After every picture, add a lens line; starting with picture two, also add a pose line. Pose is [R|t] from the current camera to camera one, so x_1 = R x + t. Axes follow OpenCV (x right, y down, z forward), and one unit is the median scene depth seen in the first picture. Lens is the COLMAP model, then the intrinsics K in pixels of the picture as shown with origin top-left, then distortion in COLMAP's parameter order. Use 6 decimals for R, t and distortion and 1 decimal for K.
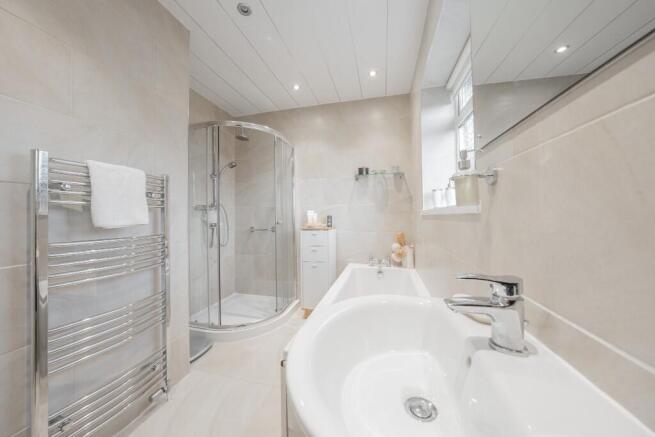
lens RADIAL K [[225.0, 0, 329.2], [0, 225.0, 216.6], [0, 0, 1]] dist [-0.011269, 0.002942]
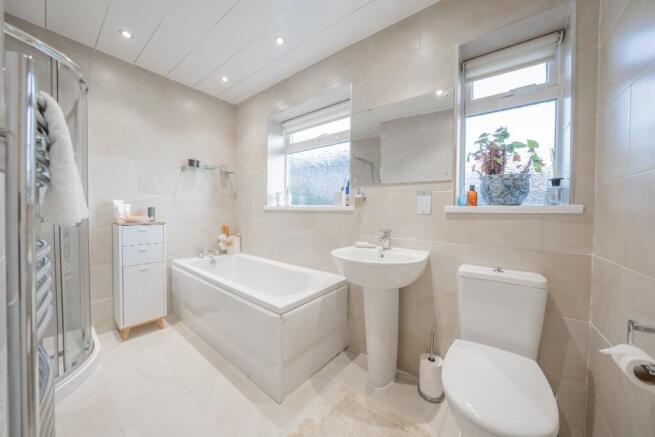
lens RADIAL K [[225.0, 0, 324.8], [0, 225.0, 216.4], [0, 0, 1]] dist [-0.011269, 0.002942]
pose [[0.422787, -0.005166, 0.906215, -0.502381], [-0.020468, 0.999674, 0.015249, 0.003585], [-0.905998, -0.024996, 0.422543, 0.065525]]
